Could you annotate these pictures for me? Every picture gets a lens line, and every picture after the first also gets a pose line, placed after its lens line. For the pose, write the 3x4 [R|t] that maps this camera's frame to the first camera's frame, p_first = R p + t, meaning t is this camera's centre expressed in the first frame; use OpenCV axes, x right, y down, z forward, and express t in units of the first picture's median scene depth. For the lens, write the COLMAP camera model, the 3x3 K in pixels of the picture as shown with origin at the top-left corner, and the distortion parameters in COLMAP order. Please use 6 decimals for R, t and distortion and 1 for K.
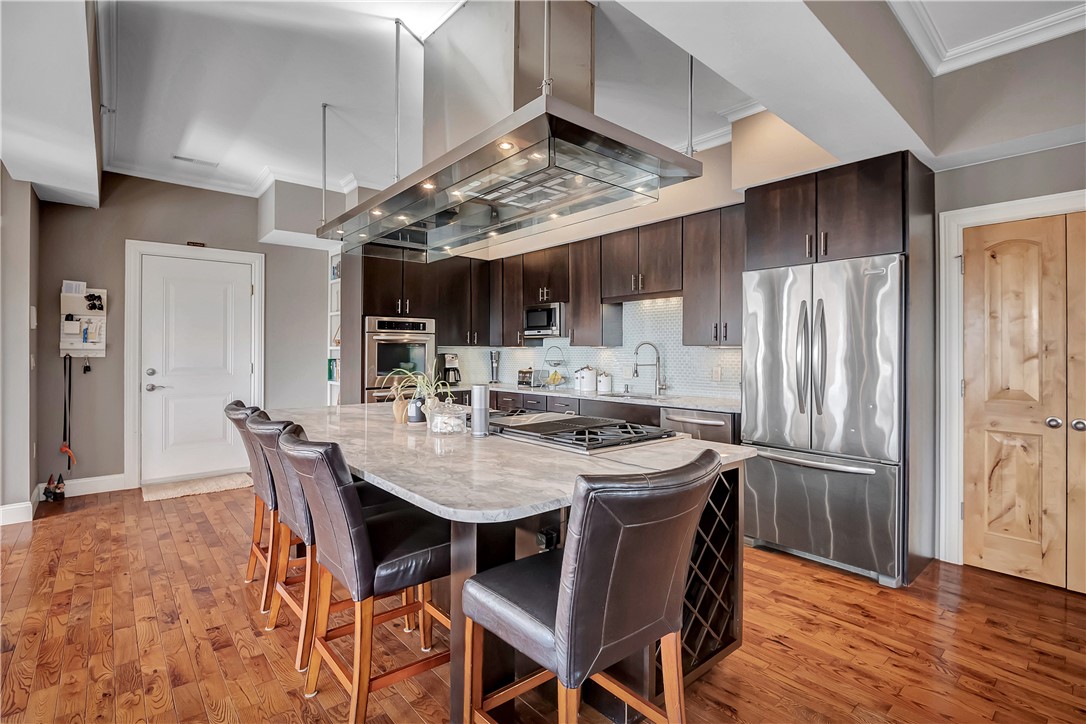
lens RADIAL K [[516.7, 0, 550.0], [0, 516.7, 351.0], [0, 0, 1]] dist [0.000401, -0.000552]
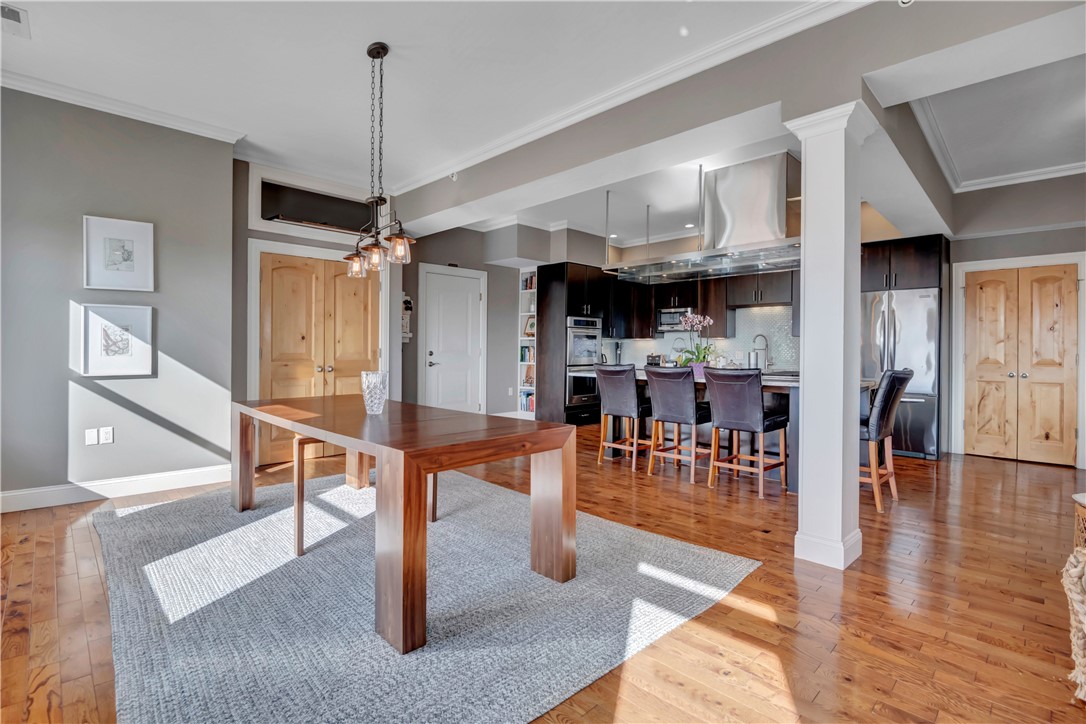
lens RADIAL K [[515.5, 0, 570.5], [0, 515.5, 351.4], [0, 0, 1]] dist [0.034094, -0.012471]
pose [[0.995421, 0.002024, 0.095569, -0.595215], [-0.002469, 0.999987, 0.004532, 0.031088], [-0.095558, -0.004747, 0.995412, -0.554926]]
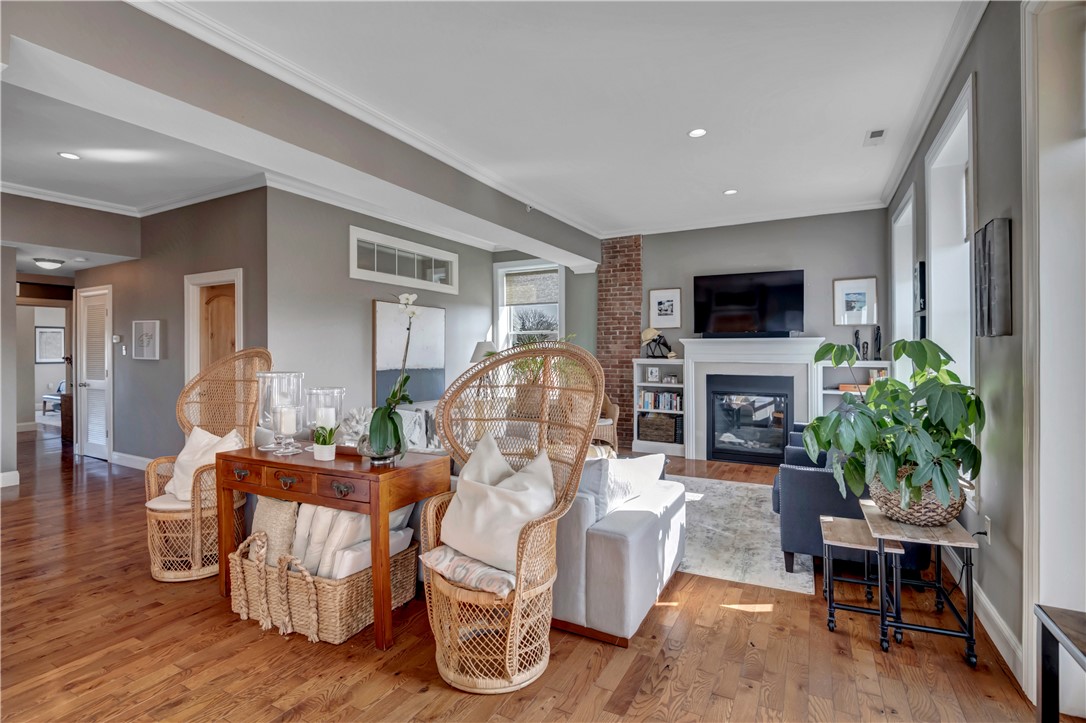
lens RADIAL K [[505.1, 0, 543.0], [0, 505.1, 361.5], [0, 0, 1]] dist [-0.022154, 0.000148]
pose [[-0.353560, -0.020046, 0.935197, -0.788406], [-0.000371, 0.999773, 0.021290, -0.014873], [-0.935412, 0.007180, -0.353488, -0.234809]]
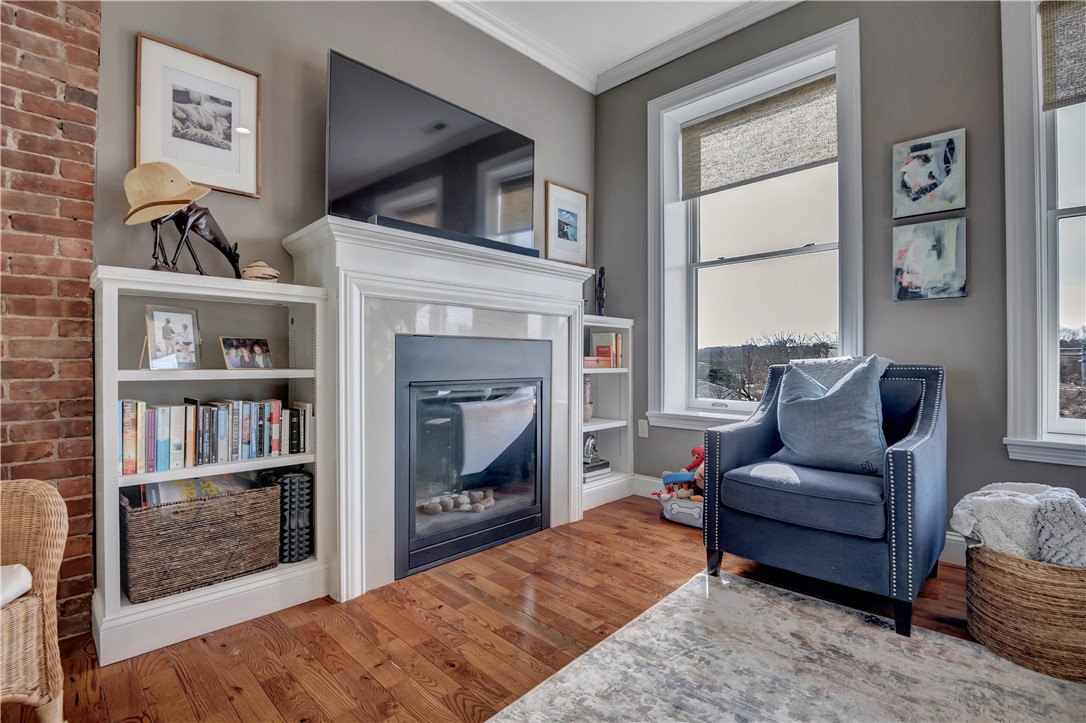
lens RADIAL K [[505.1, 0, 543.0], [0, 505.1, 361.5], [0, 0, 1]] dist [-0.022154, 0.000148]
pose [[-0.996590, 0.000100, -0.082515, 0.286720], [-0.000150, 0.999995, 0.003017, 0.076857], [0.082515, 0.003020, -0.996585, -0.667053]]
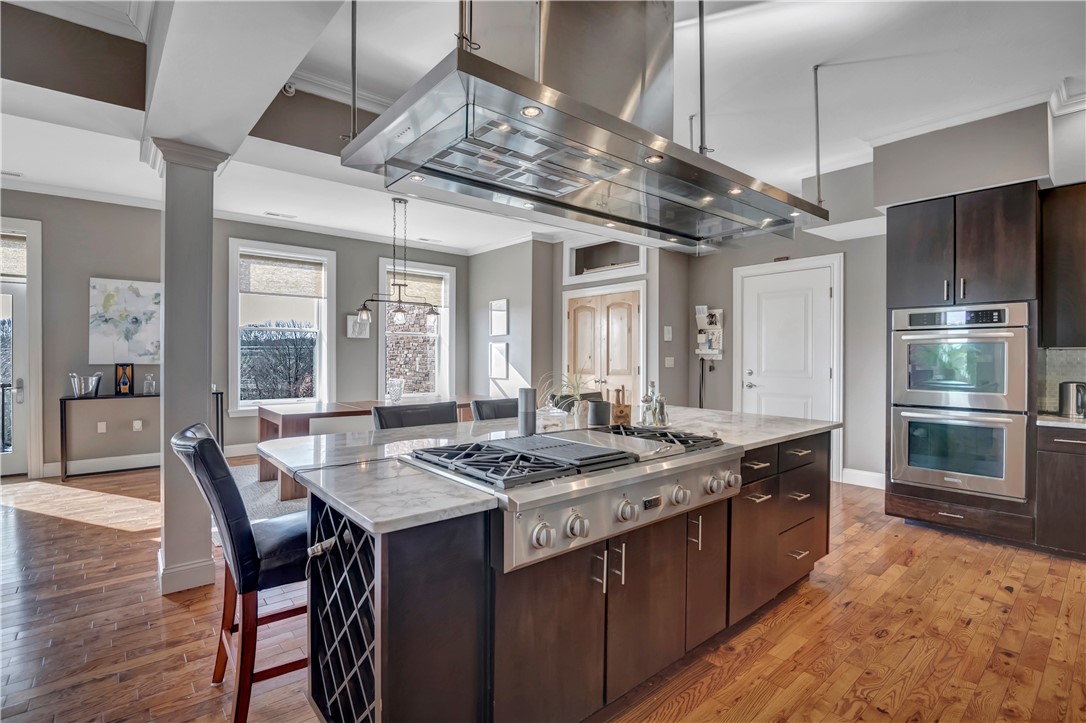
lens RADIAL K [[501.2, 0, 544.1], [0, 501.2, 354.9], [0, 0, 1]] dist [-0.000583, -0.012008]
pose [[-0.005391, -0.000060, -0.999985, 0.467656], [-0.000518, 1.000000, -0.000057, -0.000679], [0.999985, 0.000518, -0.005391, 0.599263]]
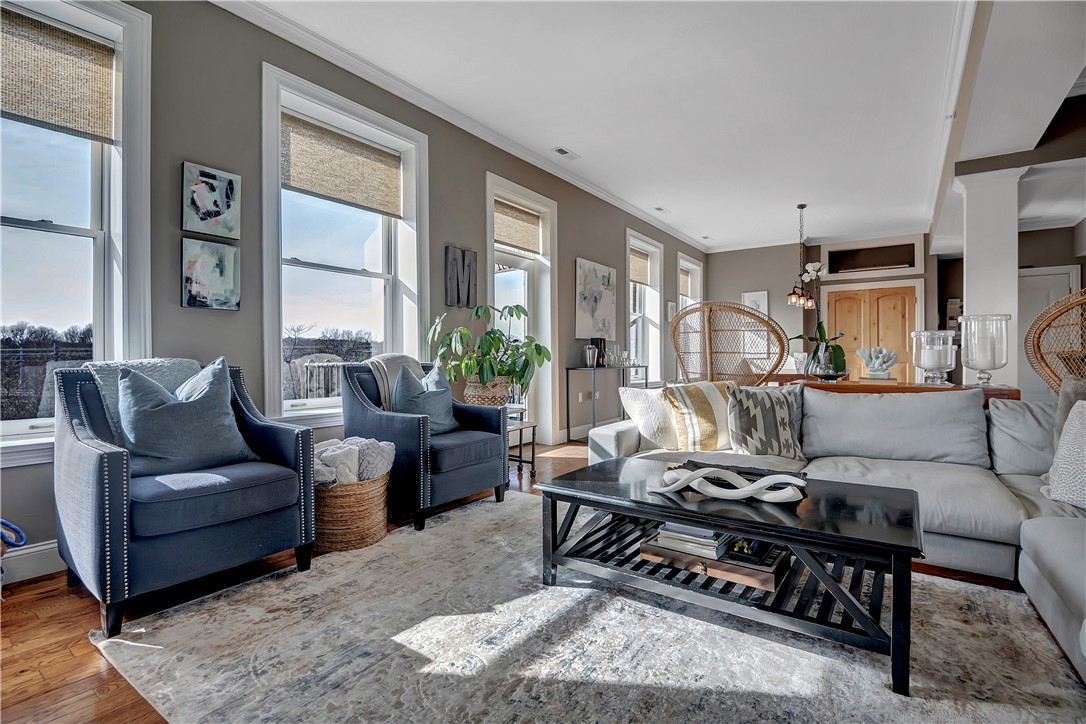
lens RADIAL K [[512.0, 0, 536.6], [0, 512.0, 358.5], [0, 0, 1]] dist [-0.000752, -0.011328]
pose [[0.226409, -0.000610, -0.974032, 0.553277], [0.004642, 0.999989, 0.000453, 0.074739], [0.974021, -0.004624, 0.226409, -0.929216]]
